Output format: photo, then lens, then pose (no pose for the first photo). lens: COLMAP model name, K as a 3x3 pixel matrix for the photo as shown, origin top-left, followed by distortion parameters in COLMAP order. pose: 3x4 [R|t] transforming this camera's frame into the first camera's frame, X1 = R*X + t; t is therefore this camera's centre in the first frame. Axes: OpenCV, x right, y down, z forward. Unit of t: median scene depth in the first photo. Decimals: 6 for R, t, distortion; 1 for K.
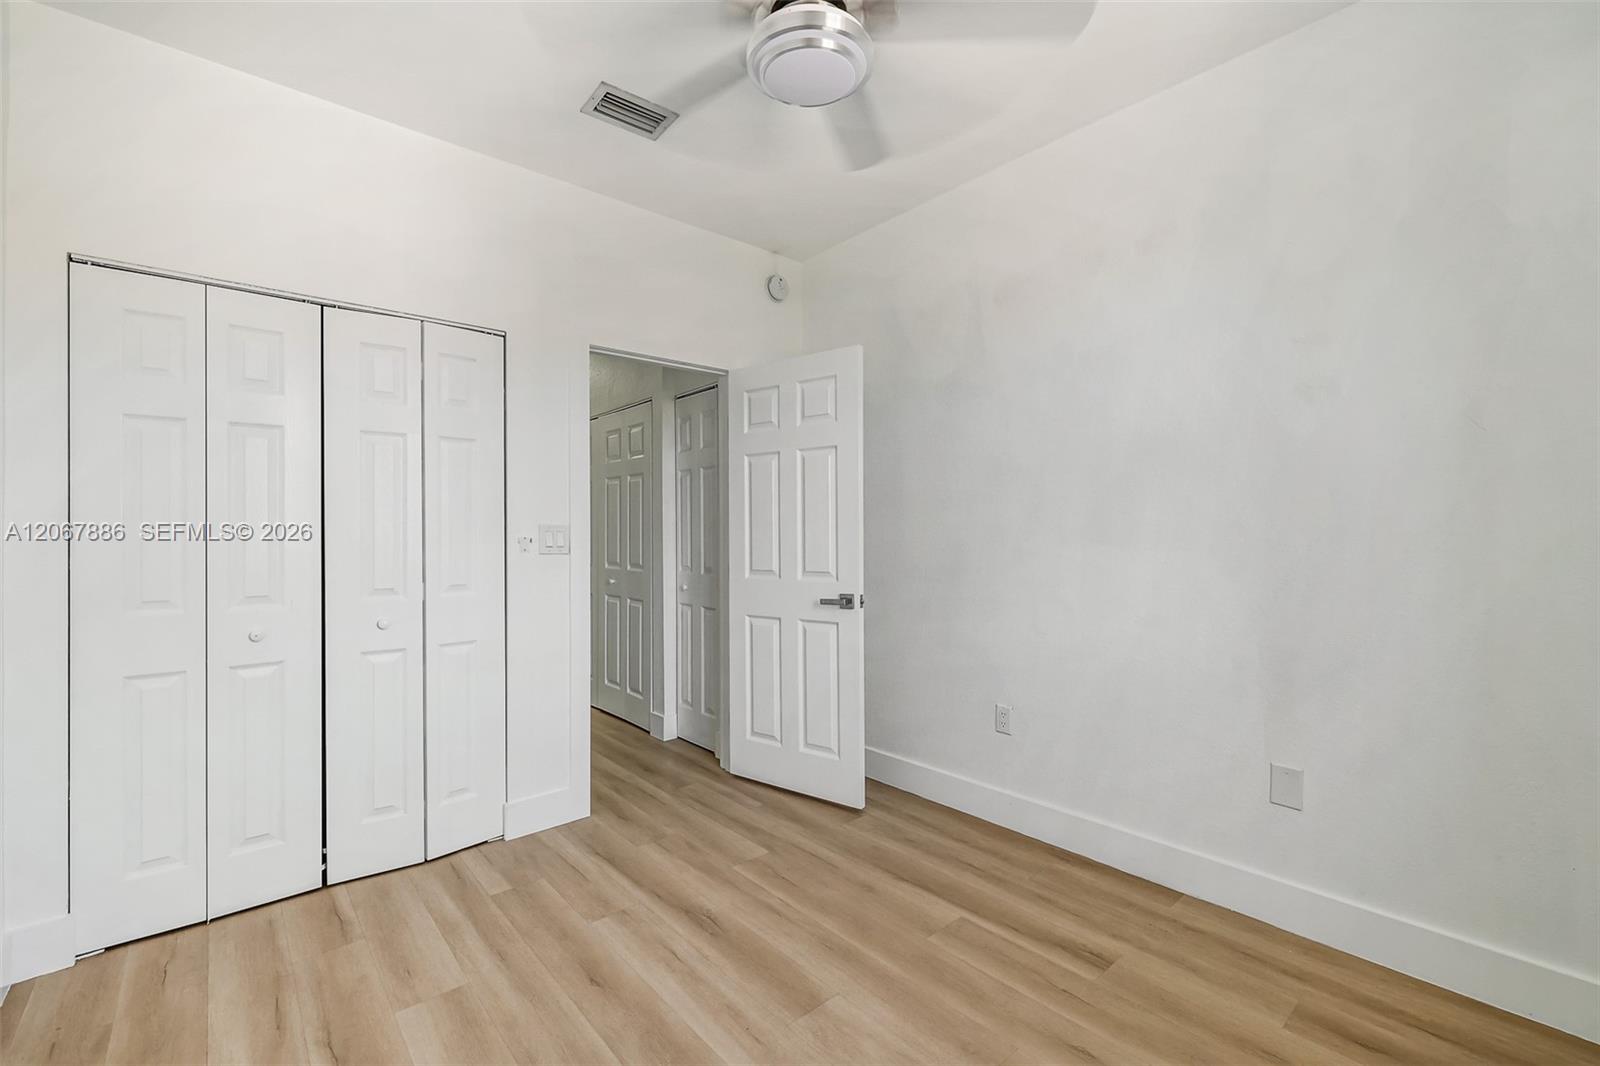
lens RADIAL K [[676.2, 0, 782.8], [0, 676.2, 526.0], [0, 0, 1]] dist [-0.000857, 0.000396]
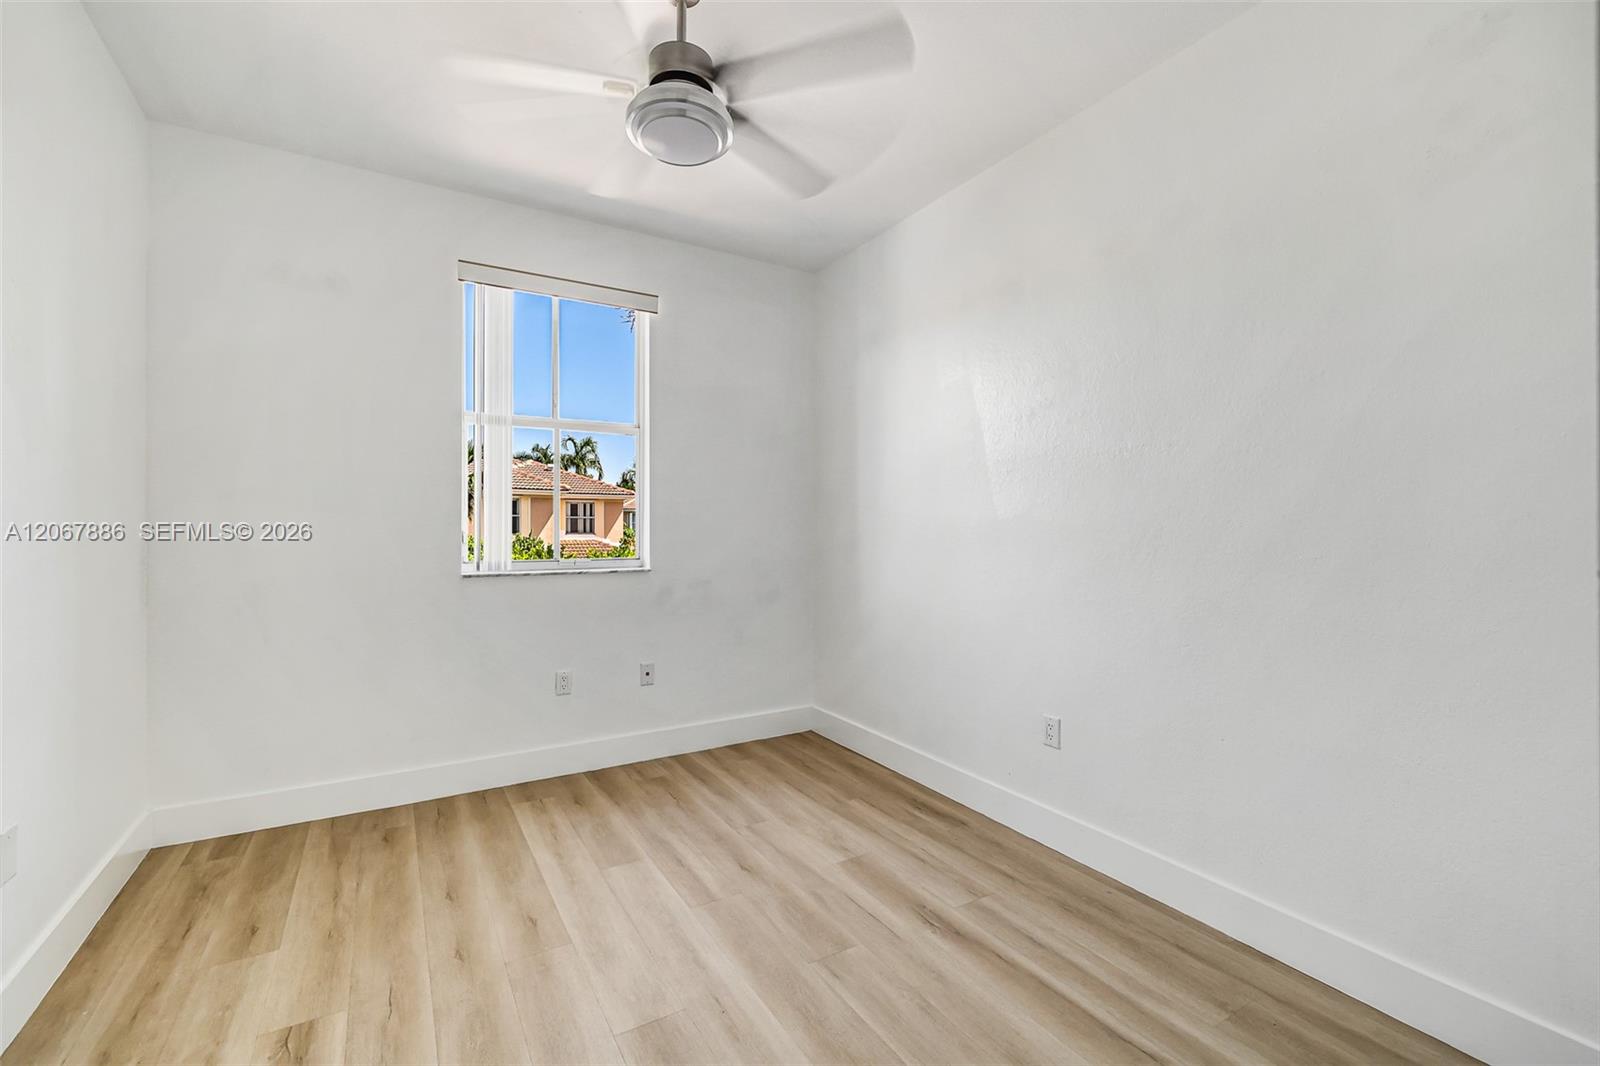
lens RADIAL K [[676.2, 0, 782.8], [0, 676.2, 526.0], [0, 0, 1]] dist [-0.000857, 0.000396]
pose [[-0.985806, 0.003707, 0.167846, -0.225416], [0.001489, 0.999910, -0.013338, 0.020102], [-0.167881, -0.012899, -0.985723, 1.433898]]
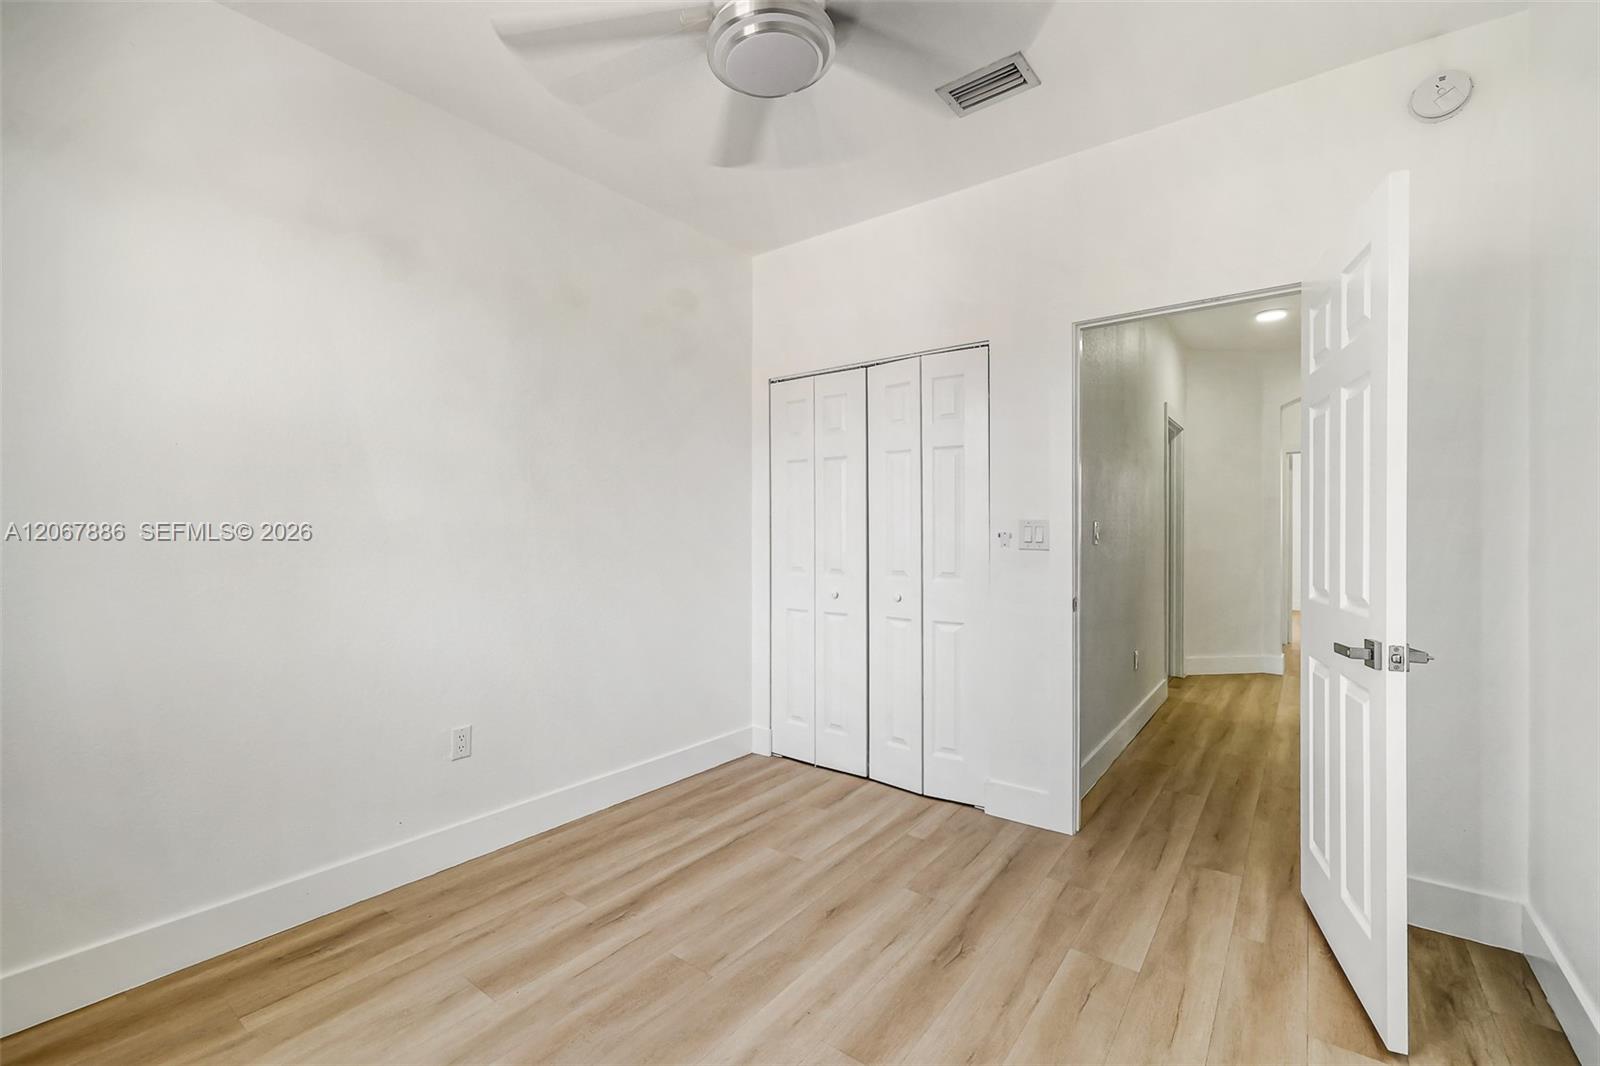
lens RADIAL K [[674.1, 0, 793.9], [0, 674.1, 534.1], [0, 0, 1]] dist [0.001682, 0.000519]
pose [[0.222937, 0.006562, -0.974811, 0.665522], [0.004229, 0.999961, 0.007698, 0.011813], [0.974824, -0.005839, 0.222901, 0.544102]]
